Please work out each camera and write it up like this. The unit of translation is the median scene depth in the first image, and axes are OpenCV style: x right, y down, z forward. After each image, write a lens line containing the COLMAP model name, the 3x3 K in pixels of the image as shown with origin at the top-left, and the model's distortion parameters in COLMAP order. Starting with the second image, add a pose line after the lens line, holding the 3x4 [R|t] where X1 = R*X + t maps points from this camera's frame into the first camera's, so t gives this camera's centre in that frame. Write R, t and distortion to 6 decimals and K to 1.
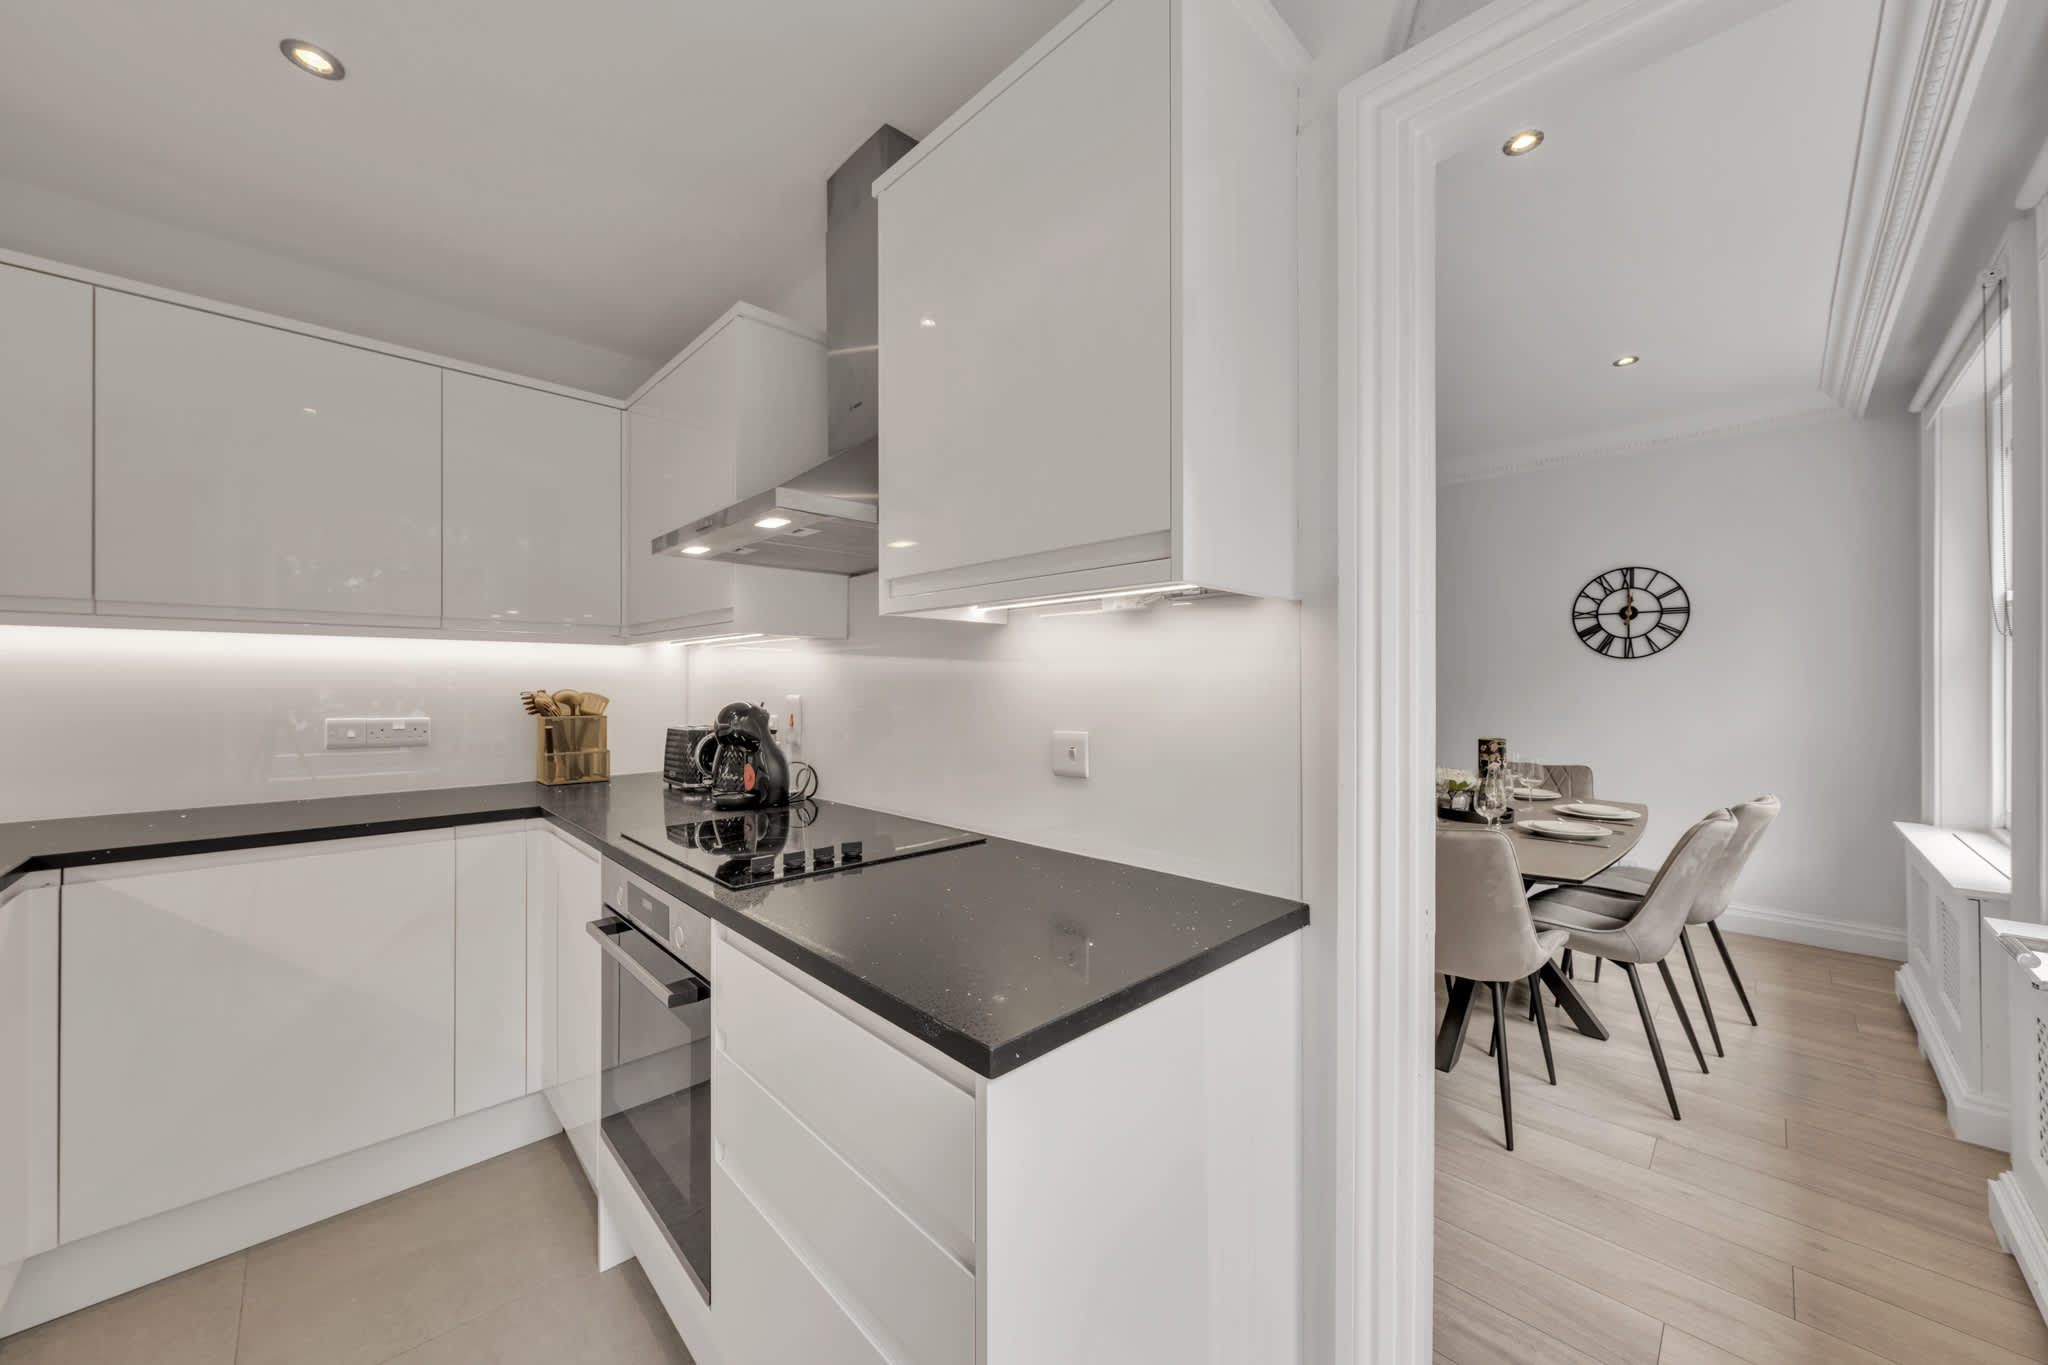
lens RADIAL K [[740.6, 0, 1019.5], [0, 740.6, 684.4], [0, 0, 1]] dist [0.000437, 0.000172]
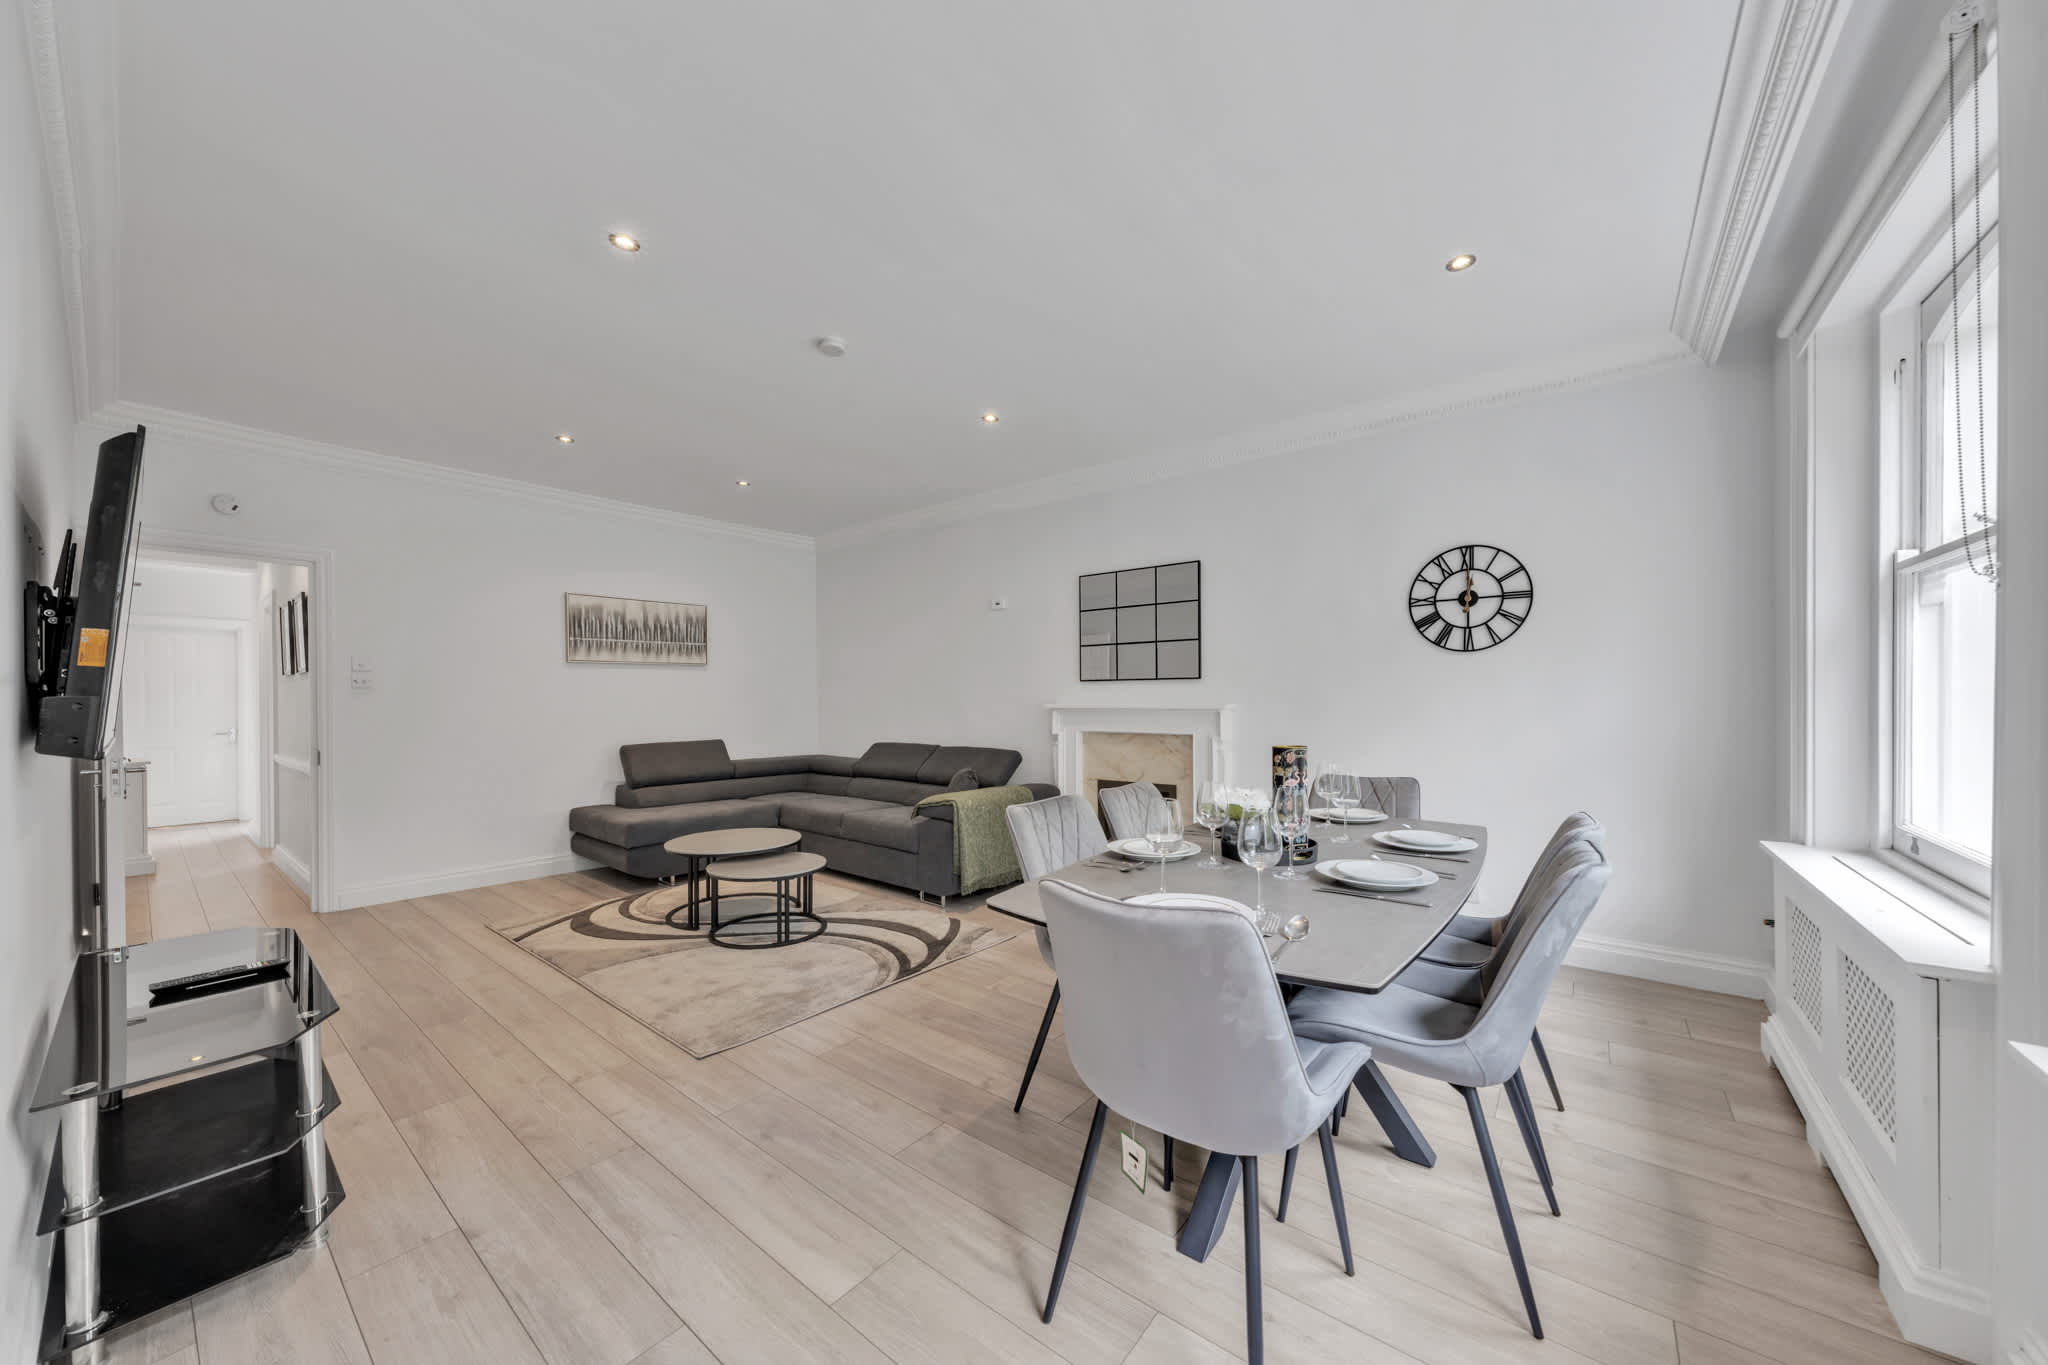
lens RADIAL K [[719.5, 0, 1021.2], [0, 719.5, 704.8], [0, 0, 1]] dist [-0.001102, -0.000211]
pose [[0.992418, -0.006245, 0.122748, 0.271338], [0.005588, 0.999968, 0.005696, 0.025728], [-0.122780, -0.004967, 0.992421, 0.312293]]
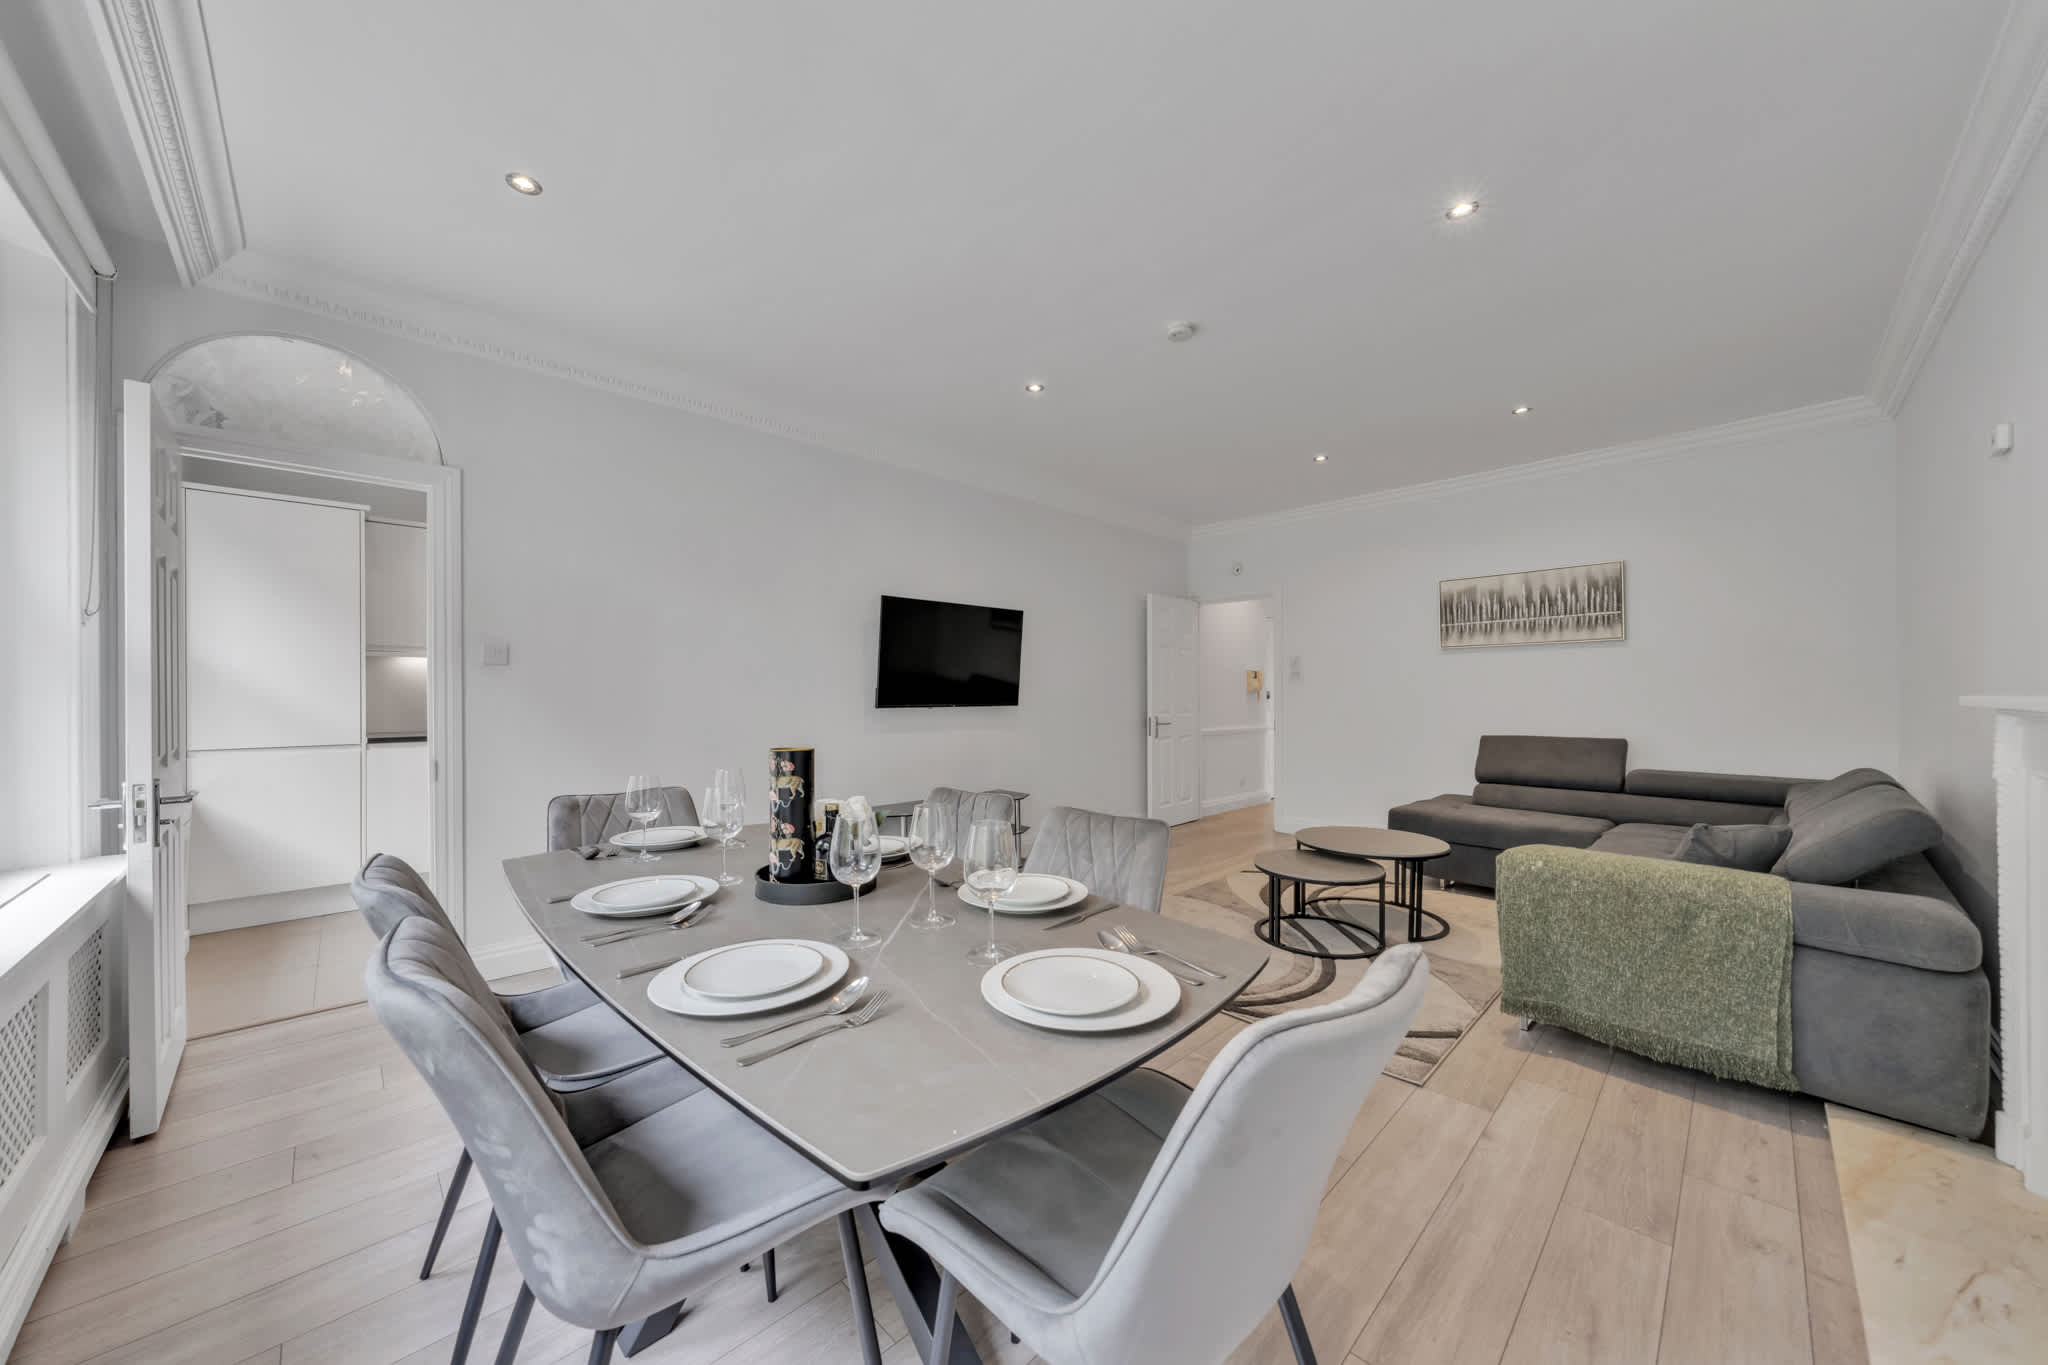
lens RADIAL K [[719.5, 0, 1021.2], [0, 719.5, 704.8], [0, 0, 1]] dist [-0.001102, -0.000211]
pose [[-0.000140, 0.016963, -0.999856, 1.099117], [0.000987, 0.999856, 0.016963, 0.030447], [1.000000, -0.000985, -0.000157, 1.098046]]
